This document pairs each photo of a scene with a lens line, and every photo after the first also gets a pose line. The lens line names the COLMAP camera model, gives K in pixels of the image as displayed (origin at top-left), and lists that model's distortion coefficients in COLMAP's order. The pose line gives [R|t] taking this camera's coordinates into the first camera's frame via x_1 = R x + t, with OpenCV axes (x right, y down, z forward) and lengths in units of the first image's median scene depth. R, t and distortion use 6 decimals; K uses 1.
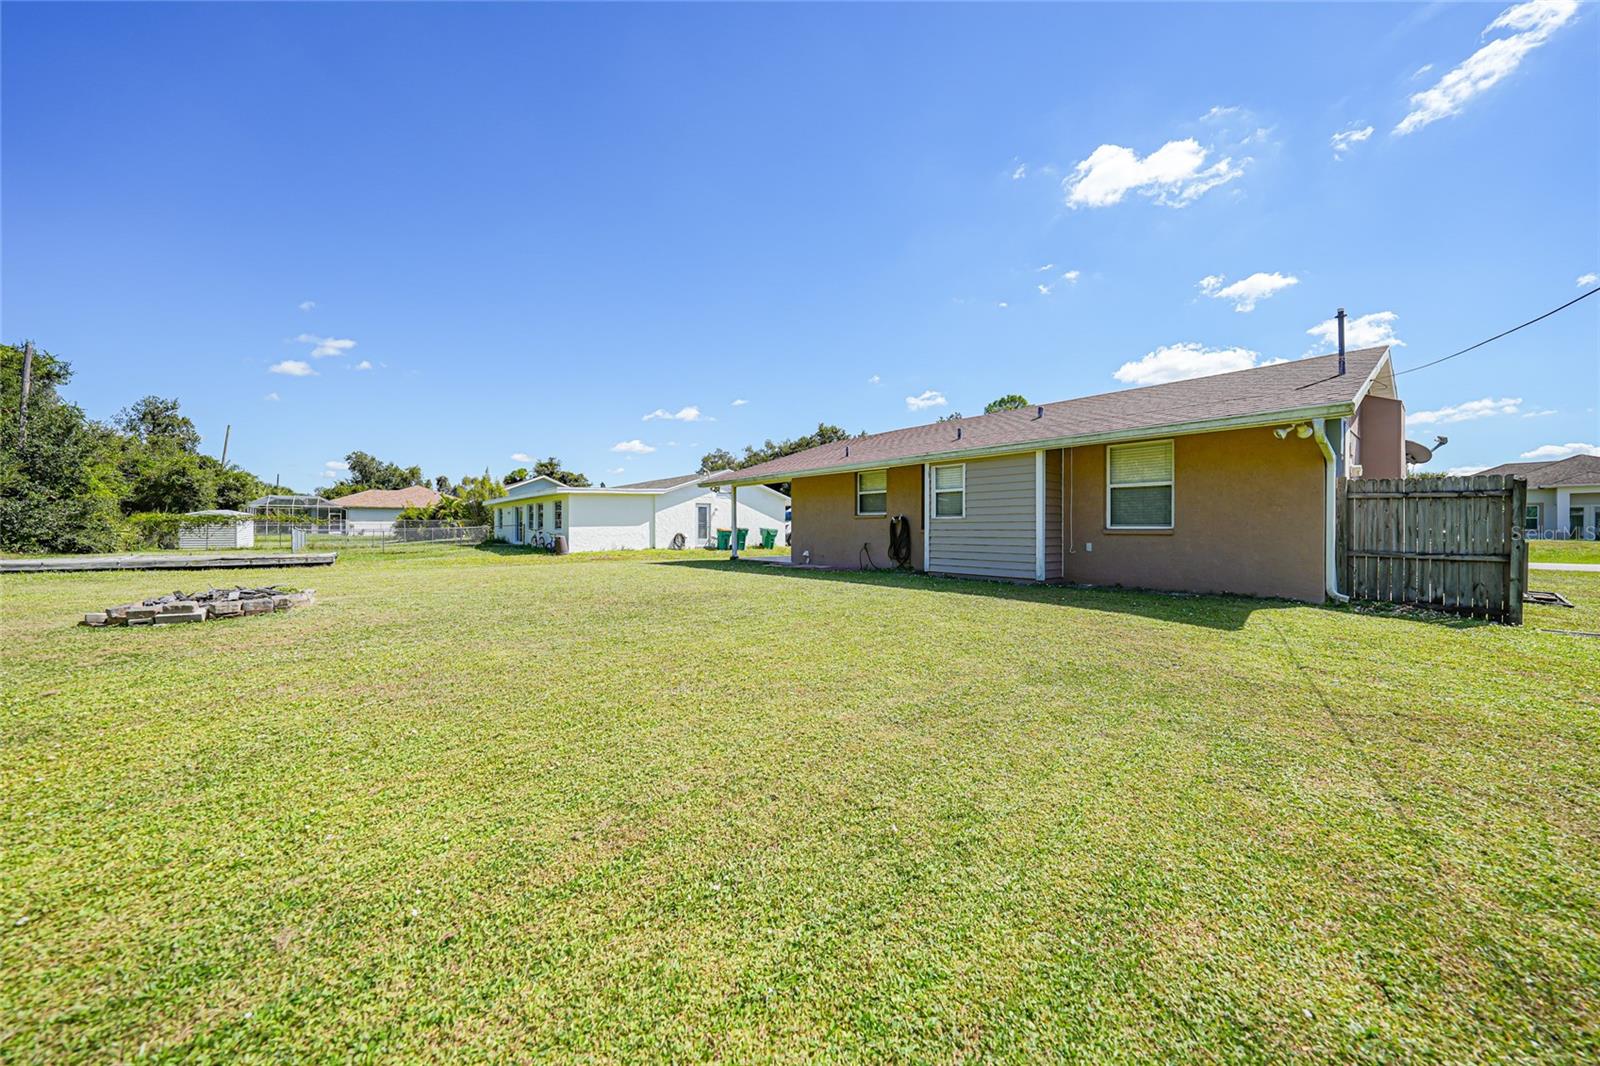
lens RADIAL K [[573.3, 0, 800.0], [0, 573.3, 533.0], [0, 0, 1]] dist [-0.002448, 0.005131]
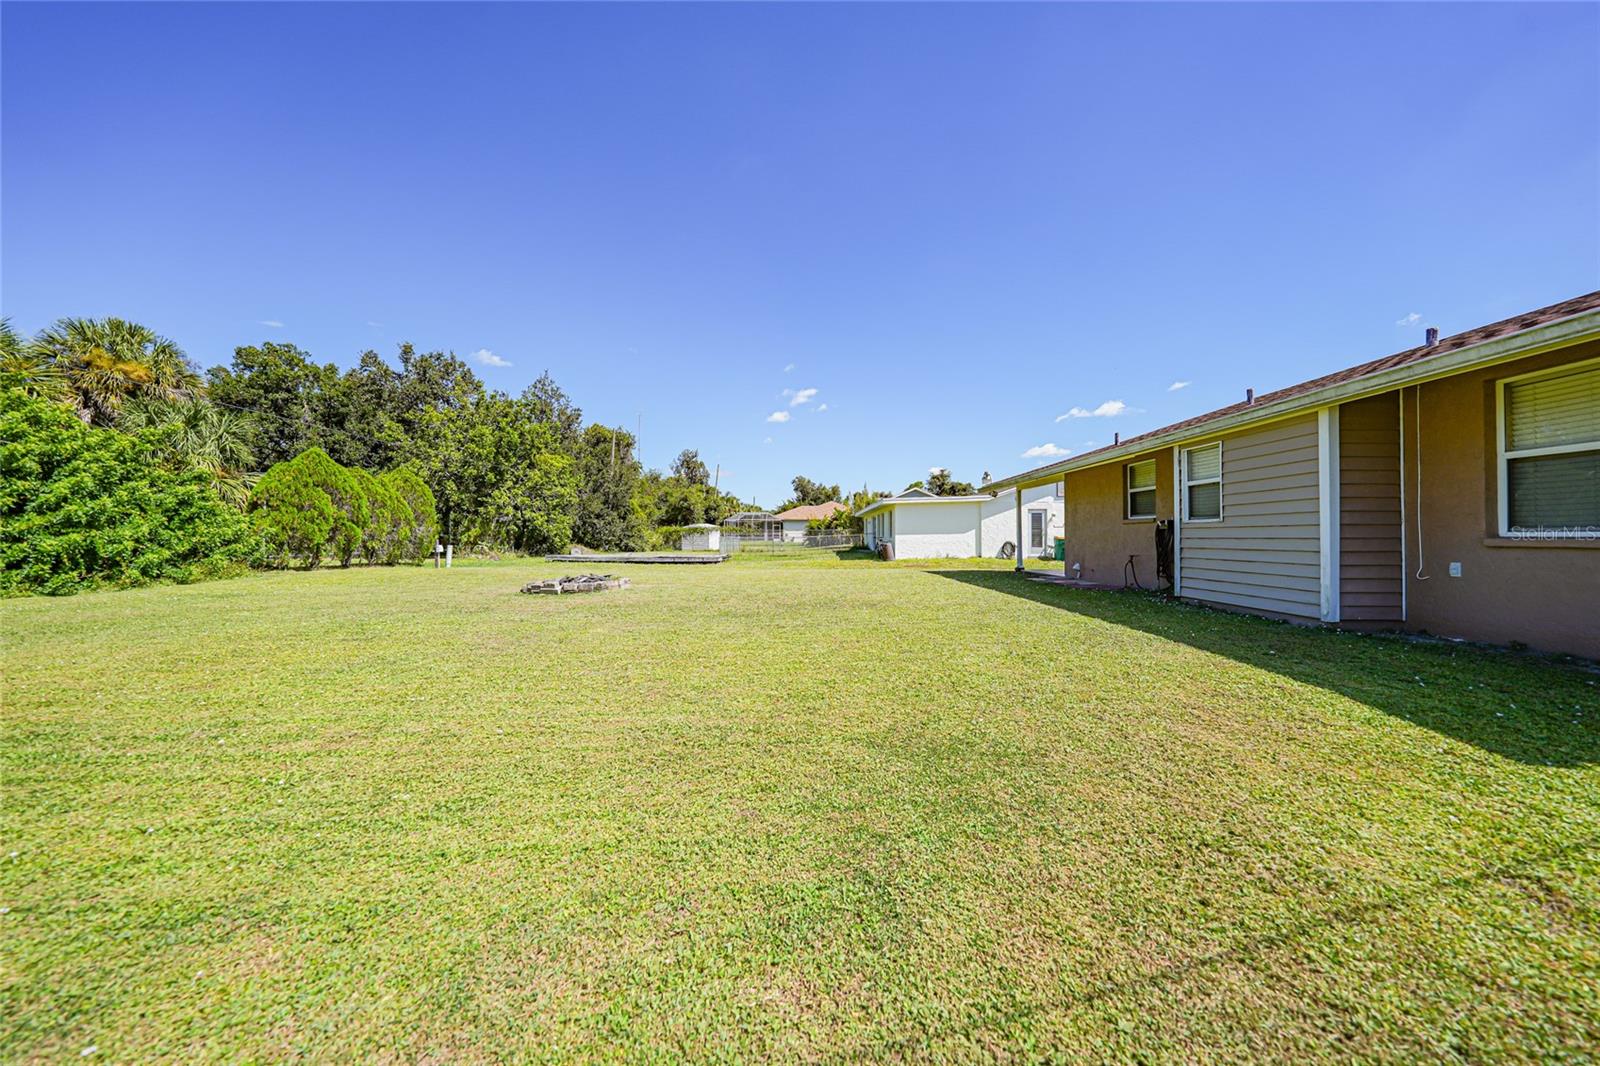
lens RADIAL K [[573.3, 0, 800.0], [0, 573.3, 533.0], [0, 0, 1]] dist [-0.002448, 0.005131]
pose [[0.764374, -0.003811, -0.644762, 0.139487], [-0.005144, 0.999915, -0.012008, -0.000383], [0.644753, 0.012495, 0.764289, 0.062016]]
